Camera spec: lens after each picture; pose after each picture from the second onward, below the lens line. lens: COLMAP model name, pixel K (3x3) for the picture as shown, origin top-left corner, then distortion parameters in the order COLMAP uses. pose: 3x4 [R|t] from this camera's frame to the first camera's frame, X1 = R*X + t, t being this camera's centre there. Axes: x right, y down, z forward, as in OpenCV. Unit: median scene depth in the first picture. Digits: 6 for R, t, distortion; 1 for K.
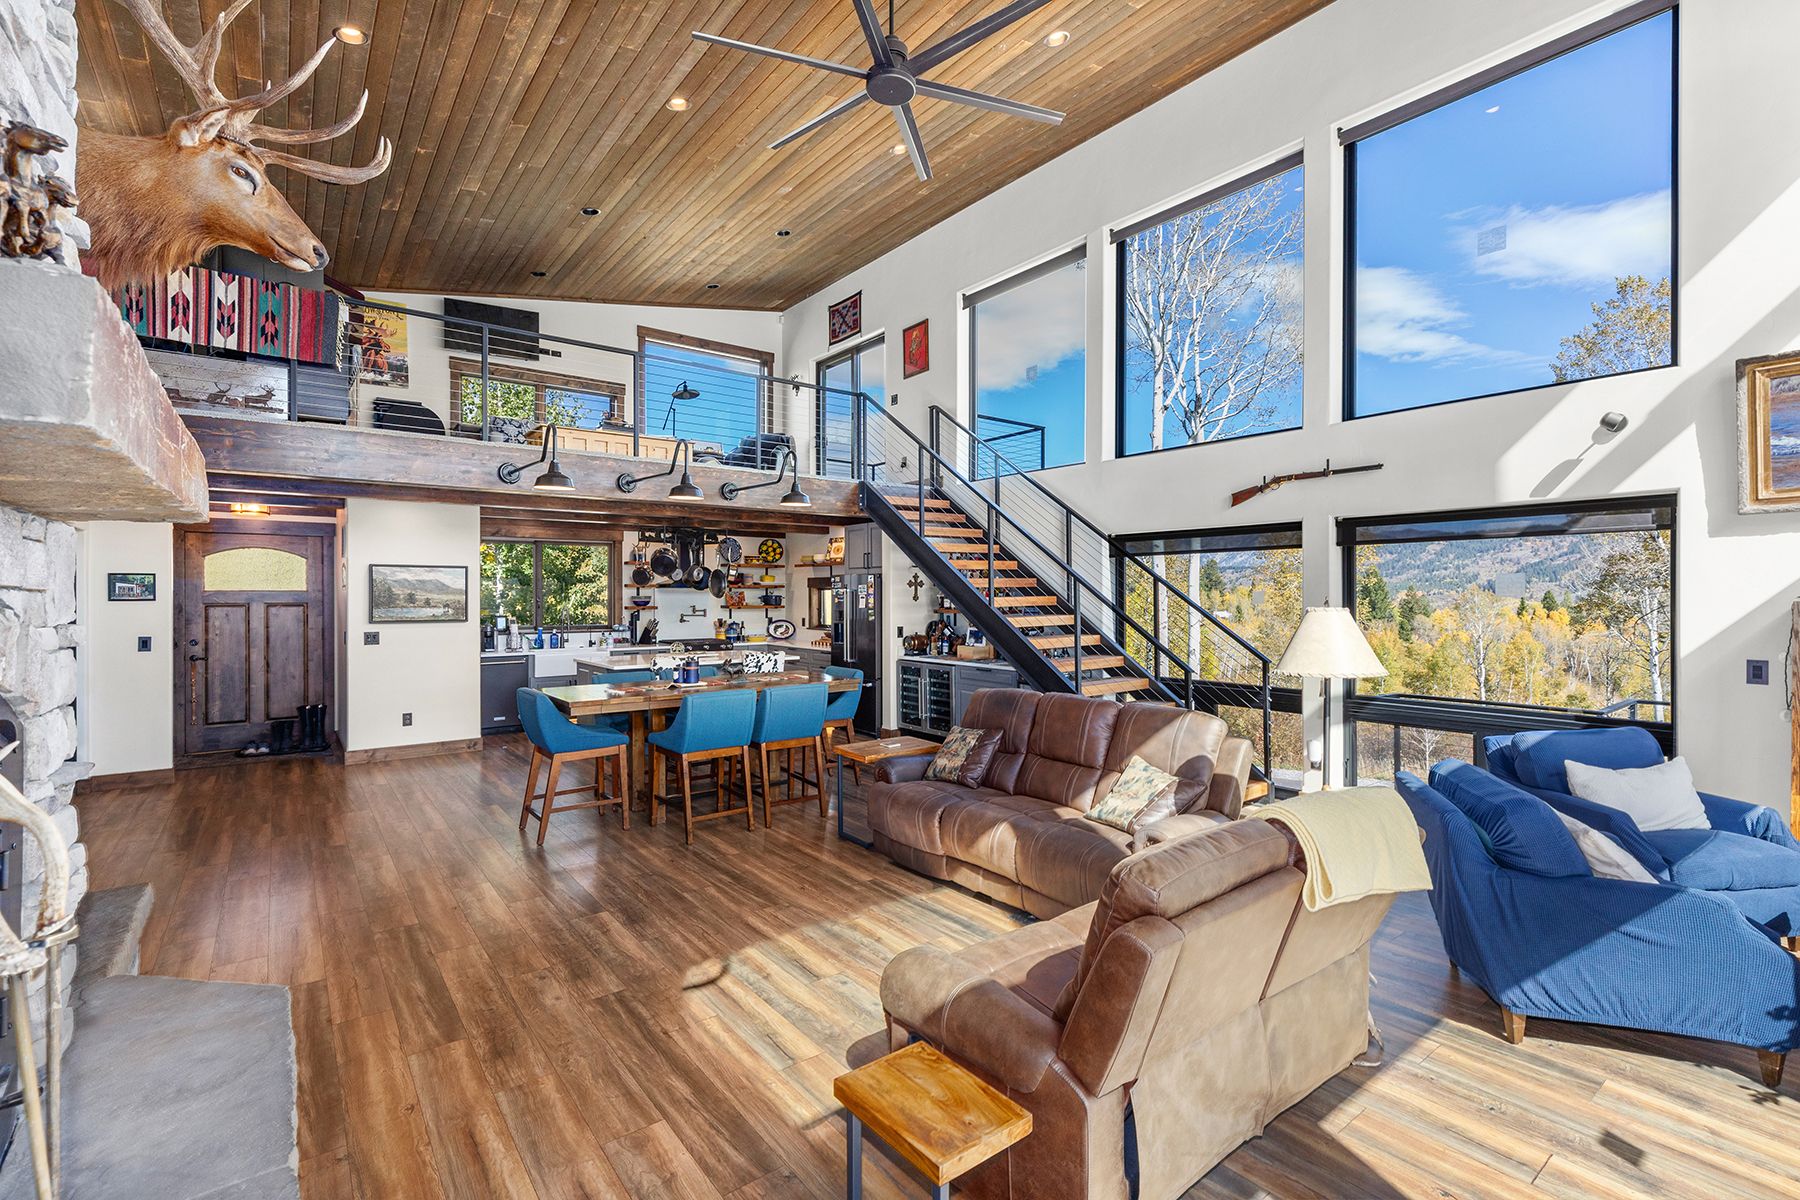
lens RADIAL K [[818.8, 0, 914.6], [0, 818.8, 594.5], [0, 0, 1]] dist [-0.005225, -0.000439]
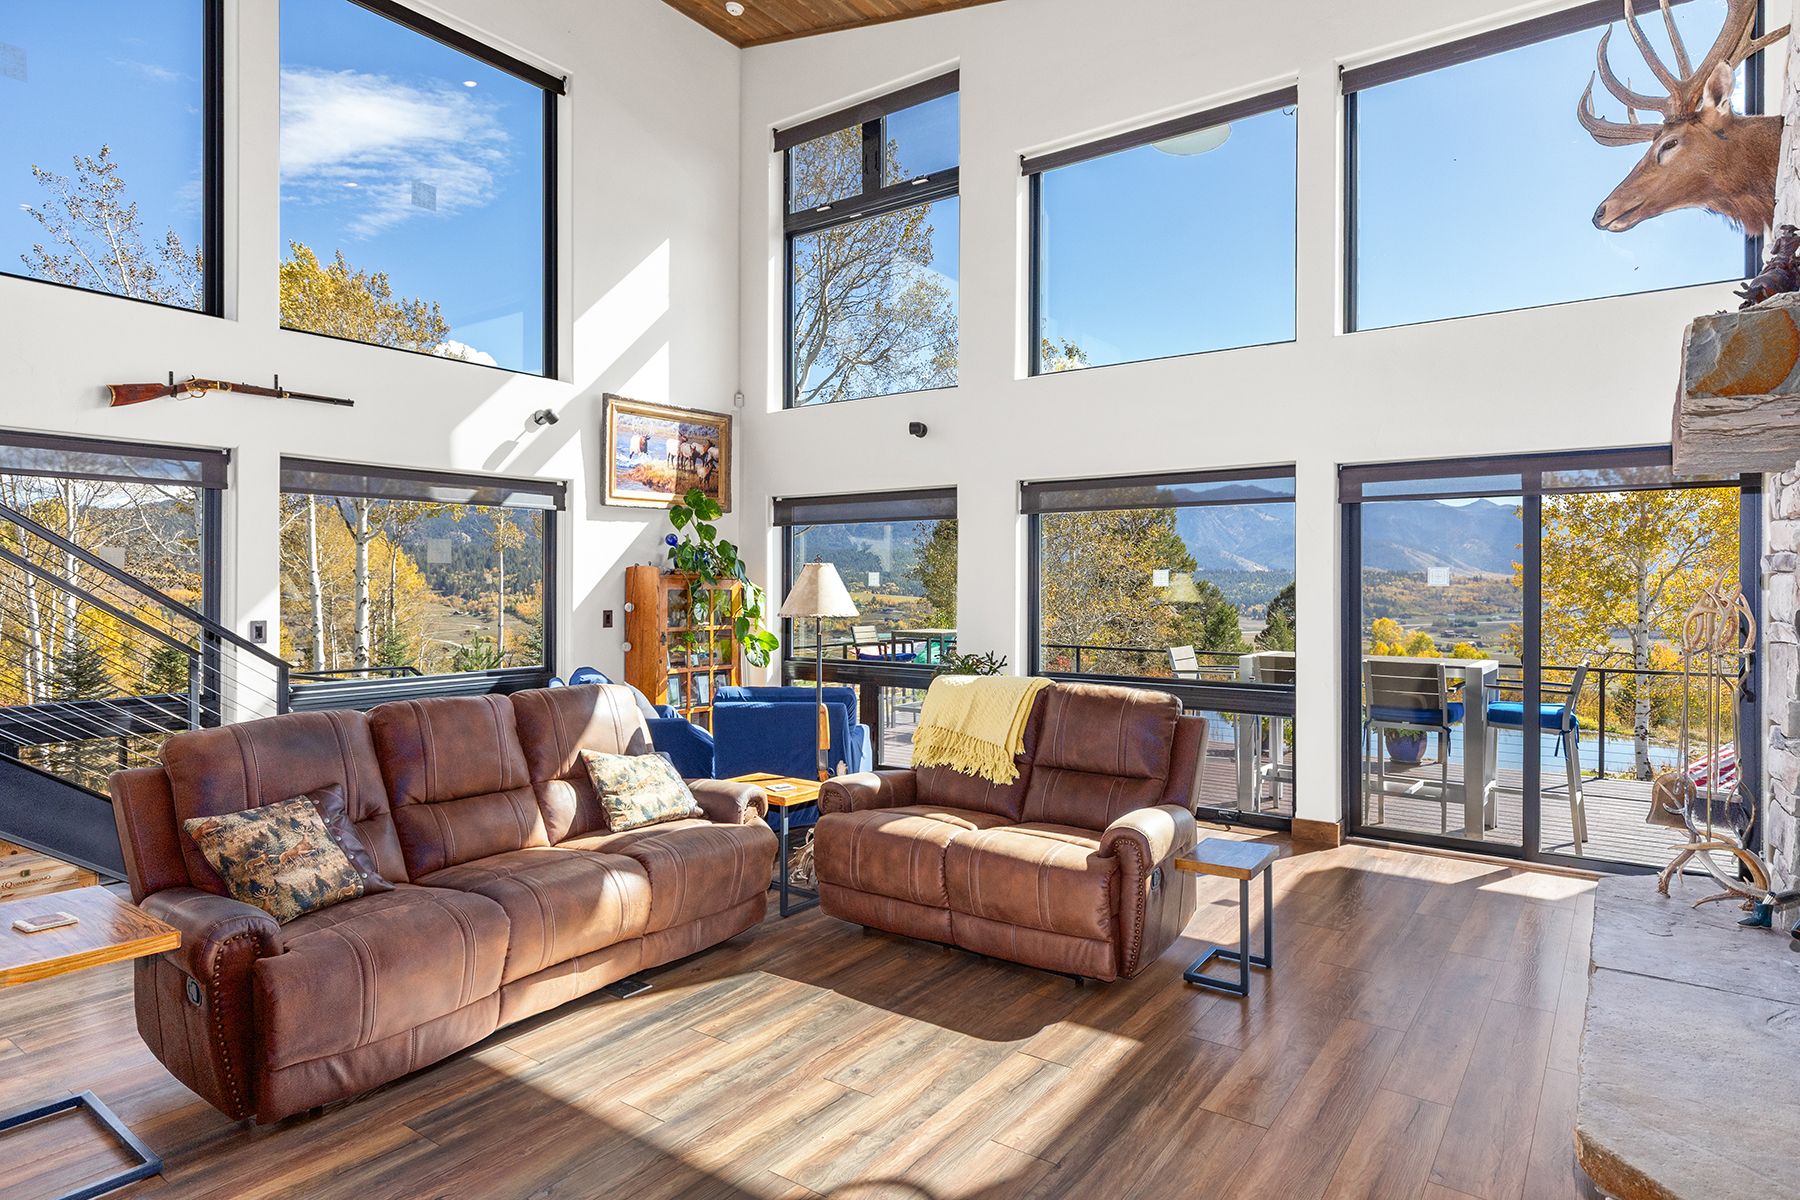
lens RADIAL K [[1034.2, 0, 908.2], [0, 1034.2, 596.7], [0, 0, 1]] dist [0.022803, -0.000026]
pose [[-0.290971, -0.016051, 0.956597, -0.865963], [-0.008953, 0.999861, 0.014054, 0.028702], [-0.956690, -0.004475, -0.291075, 1.076350]]
